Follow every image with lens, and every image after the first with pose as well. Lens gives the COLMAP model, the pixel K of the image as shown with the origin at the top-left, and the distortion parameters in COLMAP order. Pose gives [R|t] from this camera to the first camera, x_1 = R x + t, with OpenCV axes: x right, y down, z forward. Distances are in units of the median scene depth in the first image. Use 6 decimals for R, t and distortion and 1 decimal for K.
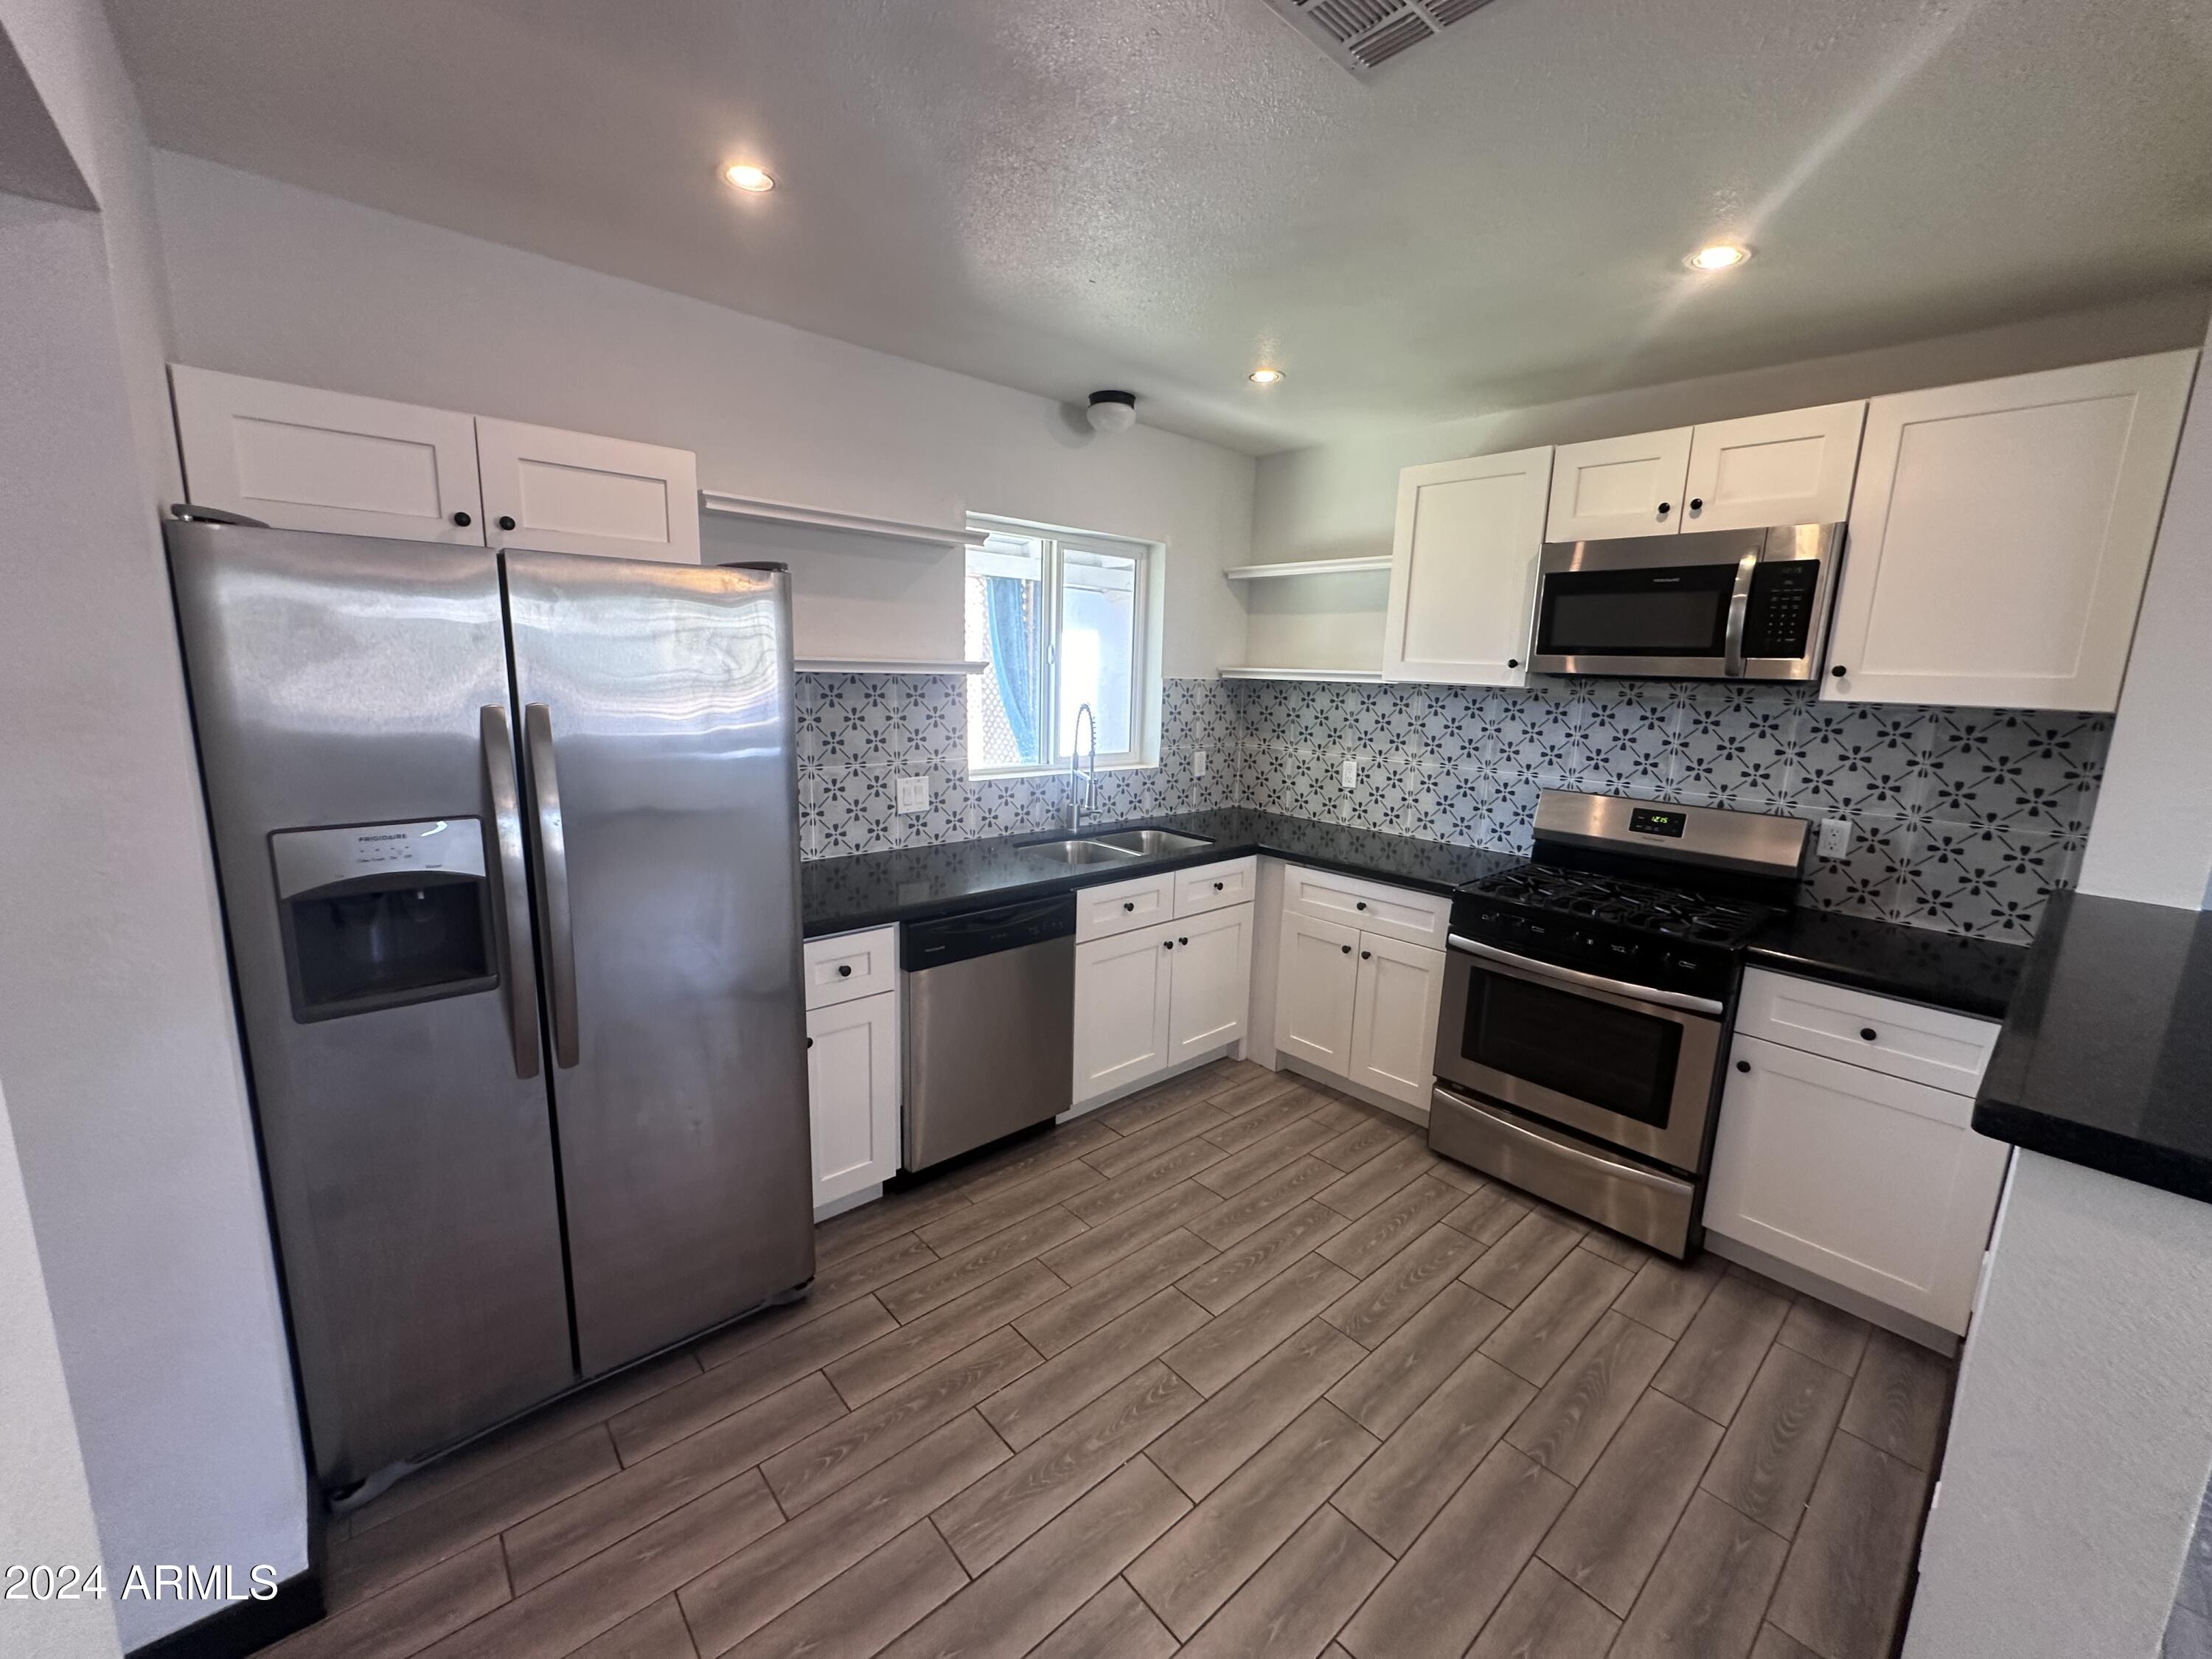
lens RADIAL K [[884.3, 0, 1099.8], [0, 884.3, 823.6], [0, 0, 1]] dist [-0.003028, 0.000749]
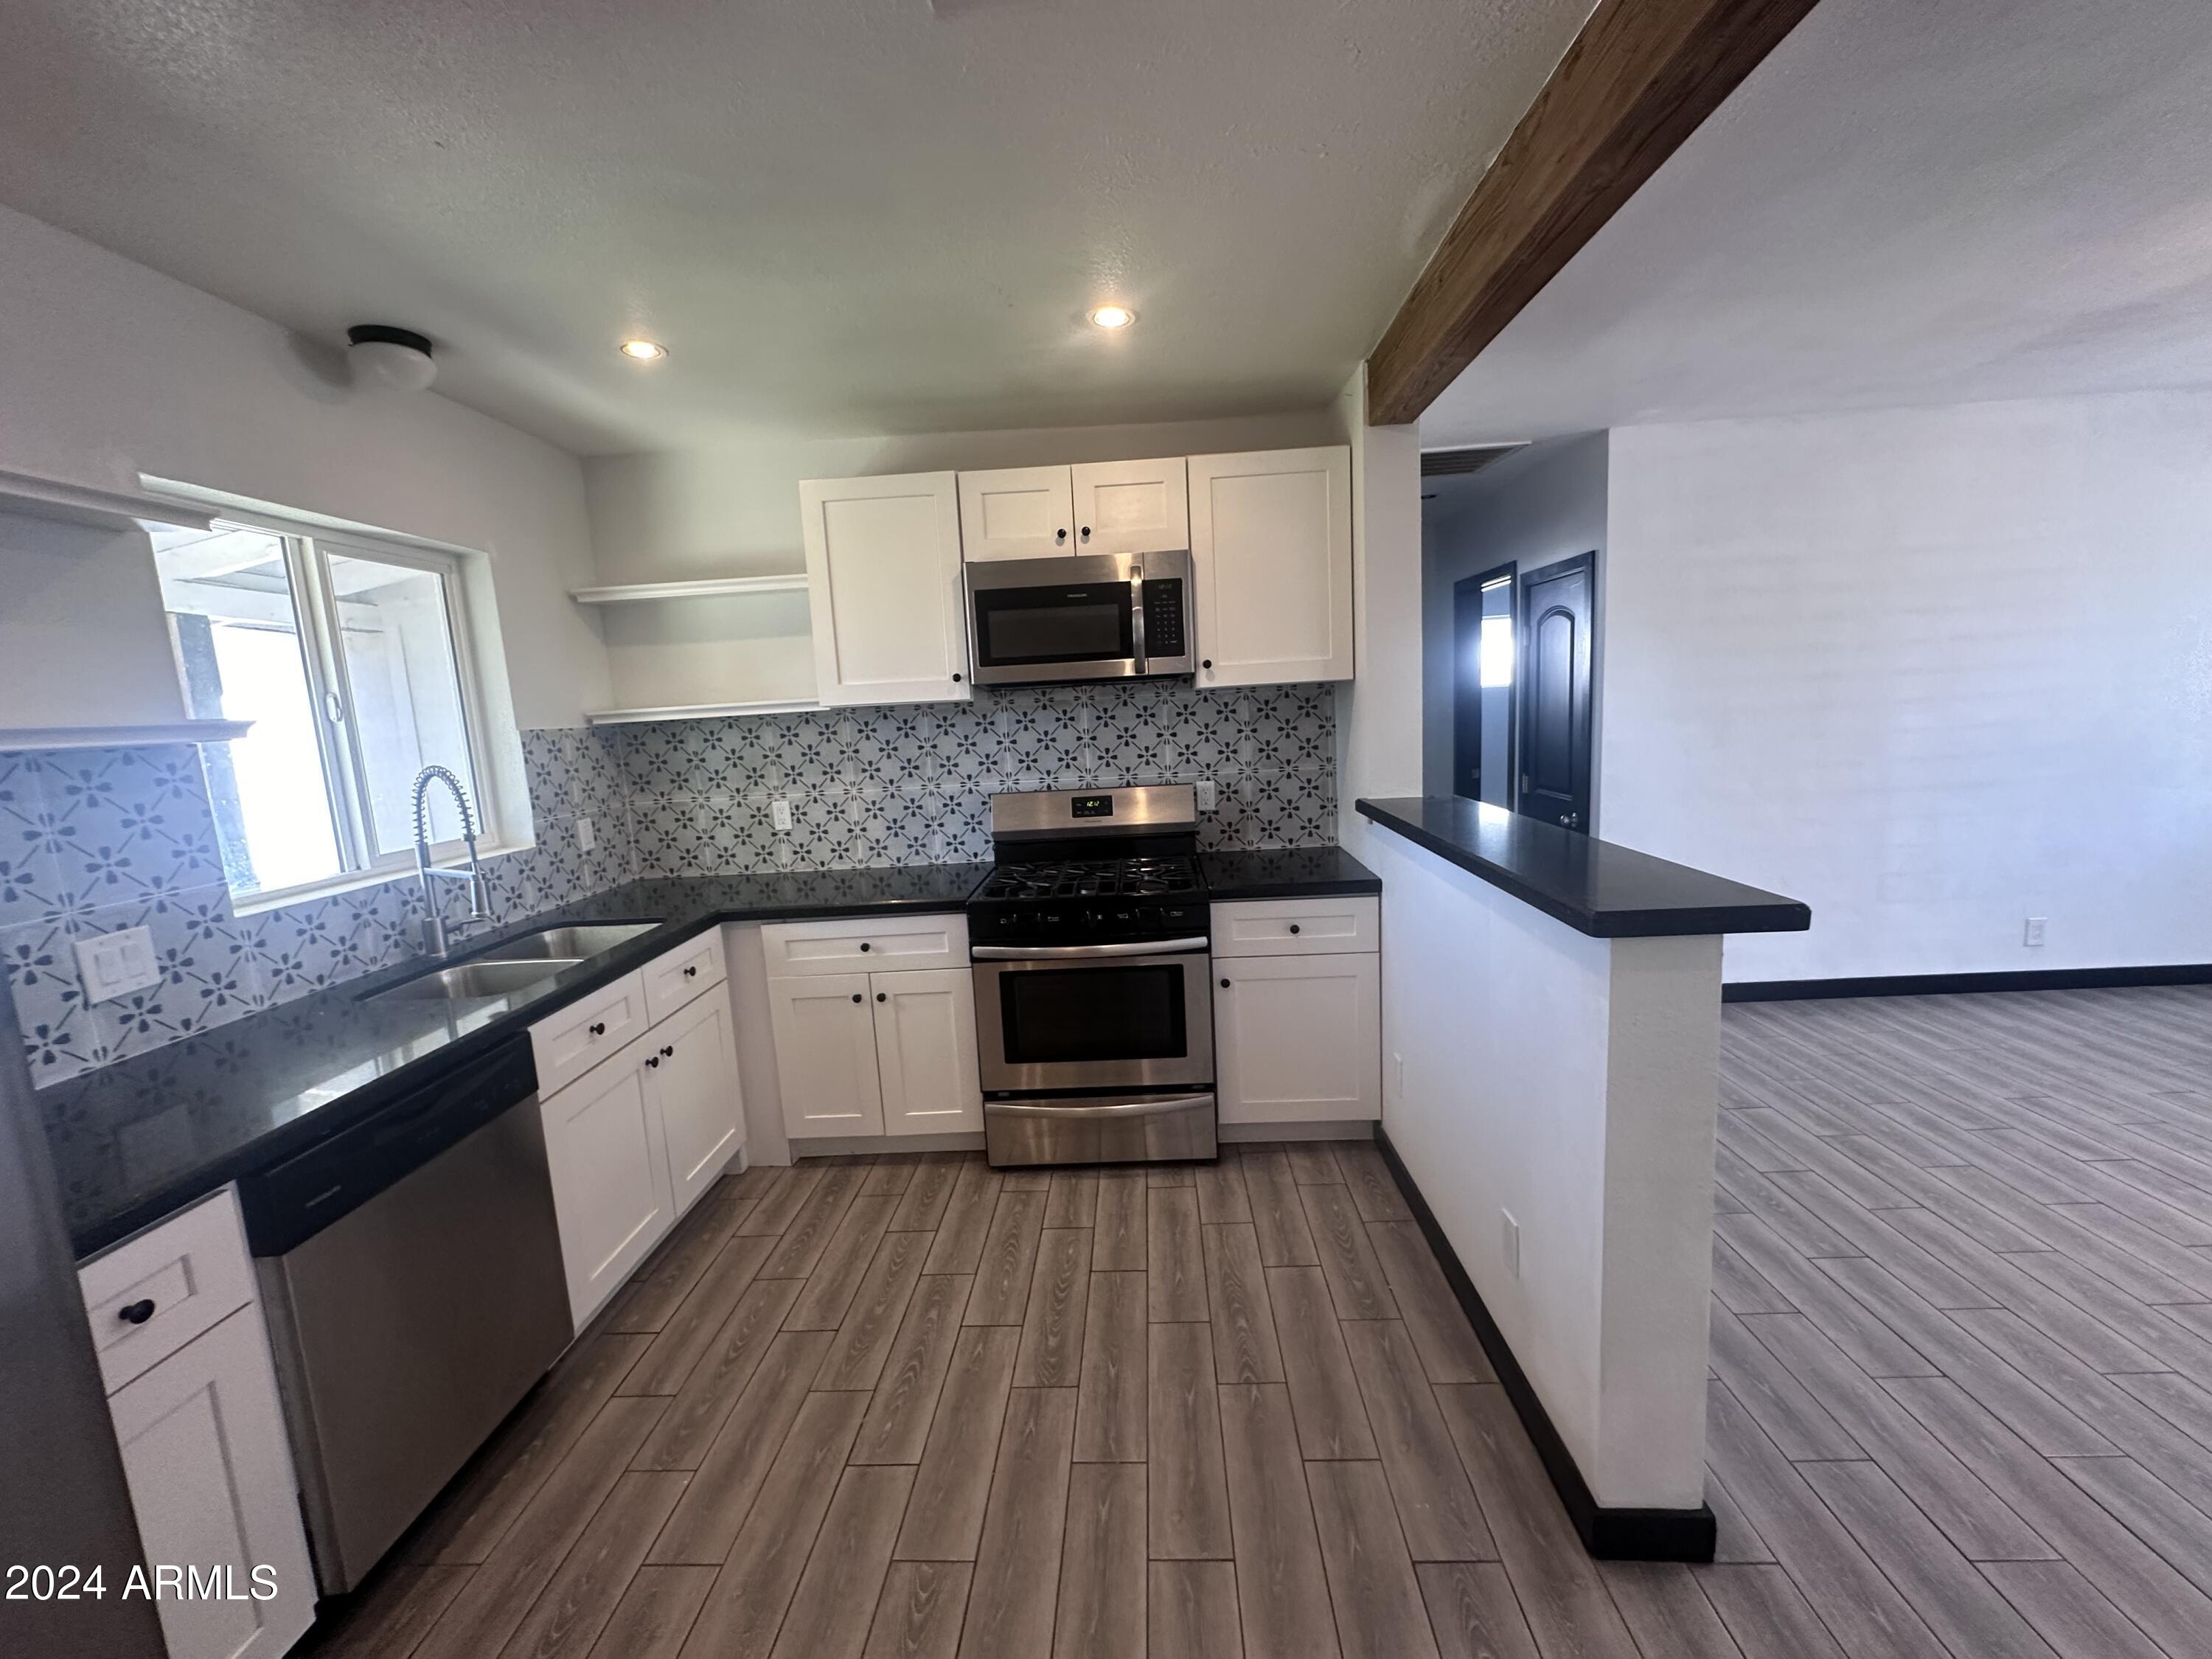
lens RADIAL K [[884.3, 0, 1098.3], [0, 884.3, 827.5], [0, 0, 1]] dist [-0.003028, 0.000749]
pose [[0.690126, -0.166364, 0.704308, -0.181717], [0.202367, 0.978757, 0.032899, -0.010713], [-0.694819, 0.119824, 0.709132, 0.181008]]
